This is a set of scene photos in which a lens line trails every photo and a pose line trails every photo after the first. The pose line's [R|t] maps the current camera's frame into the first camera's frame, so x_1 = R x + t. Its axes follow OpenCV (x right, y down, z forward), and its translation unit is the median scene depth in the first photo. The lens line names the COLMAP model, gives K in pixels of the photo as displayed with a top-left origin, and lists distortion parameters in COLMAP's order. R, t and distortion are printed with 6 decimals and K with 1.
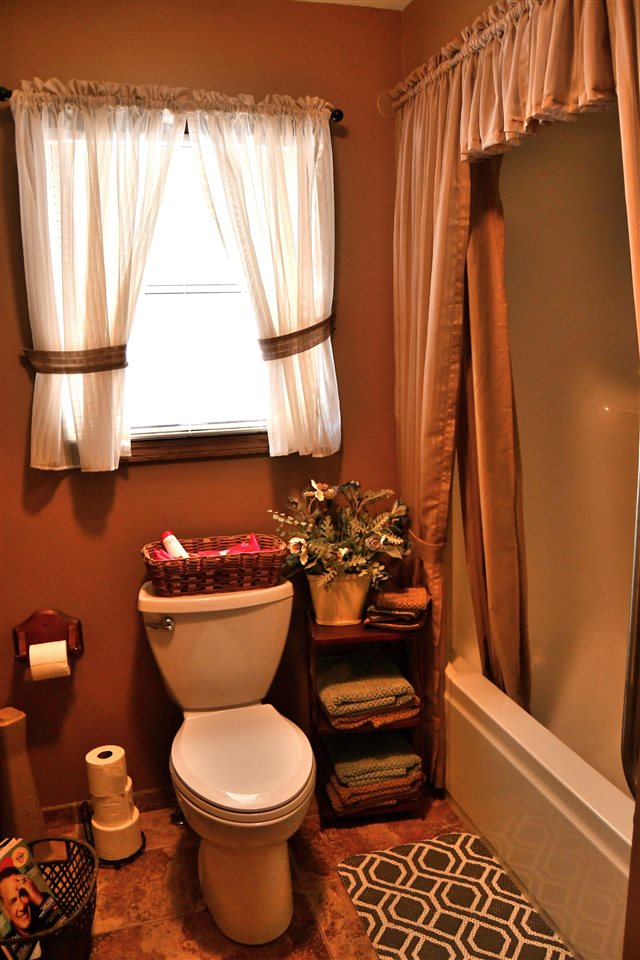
lens RADIAL K [[757.9, 0, 320.0], [0, 757.9, 480.0], [0, 0, 1]] dist [-0.069525, 0.005097]
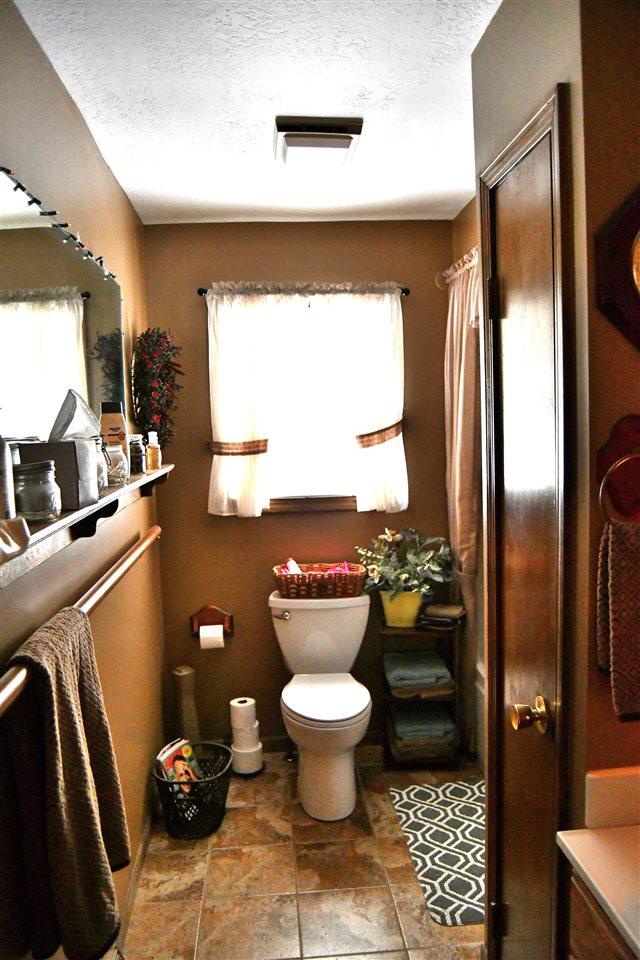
lens RADIAL K [[737.5, 0, 320.0], [0, 737.5, 480.0], [0, 0, 1]] dist [0.001781, 0.000432]
pose [[0.979996, 0.019791, -0.198032, 0.157037], [-0.039159, 0.994767, -0.094369, 0.050565], [0.195128, 0.100236, 0.975642, -0.485910]]
